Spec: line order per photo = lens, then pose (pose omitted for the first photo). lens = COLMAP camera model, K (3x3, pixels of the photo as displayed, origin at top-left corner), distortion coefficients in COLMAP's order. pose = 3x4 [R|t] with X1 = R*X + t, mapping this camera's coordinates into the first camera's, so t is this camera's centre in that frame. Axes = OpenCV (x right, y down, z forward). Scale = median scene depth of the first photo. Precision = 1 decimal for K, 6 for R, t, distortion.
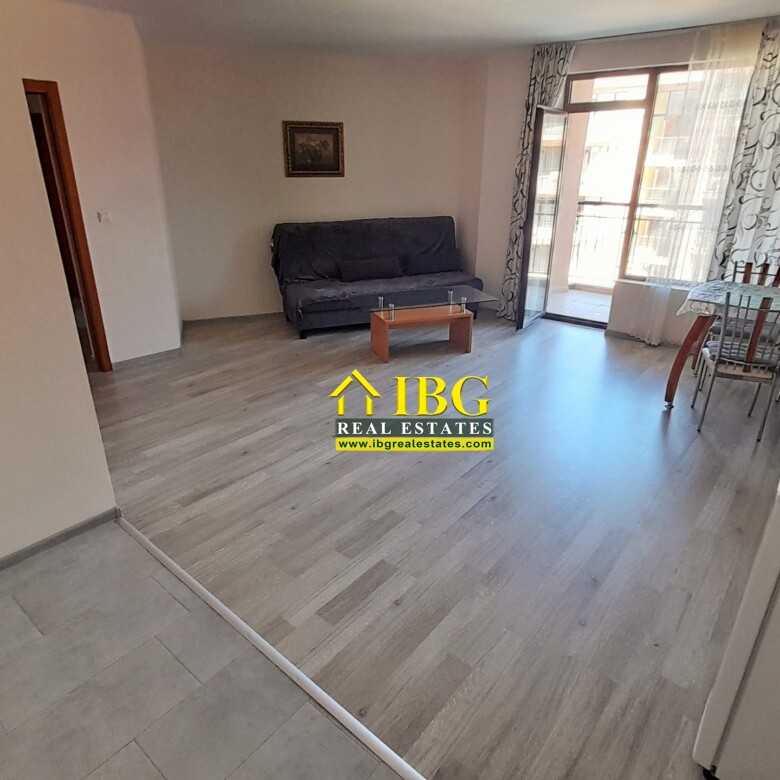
lens RADIAL K [[542.1, 0, 389.1], [0, 542.1, 368.7], [0, 0, 1]] dist [0.005340, 0.001052]
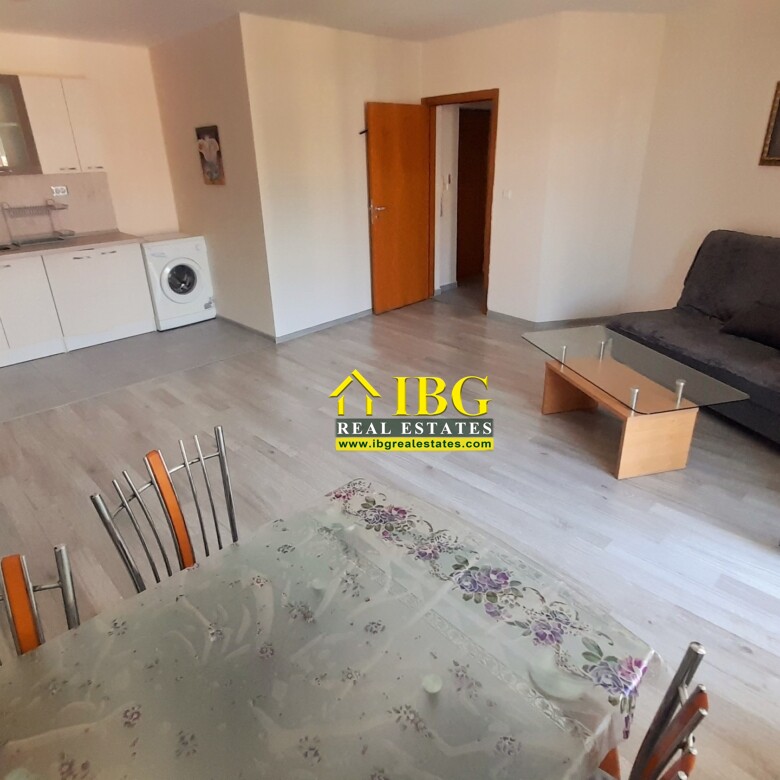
lens RADIAL K [[542.1, 0, 389.1], [0, 542.1, 368.7], [0, 0, 1]] dist [0.005340, 0.001052]
pose [[-0.108332, 0.368552, -0.923273, 1.210012], [-0.332796, 0.861707, 0.383024, -0.494366], [0.936756, 0.348756, 0.029302, 1.303142]]
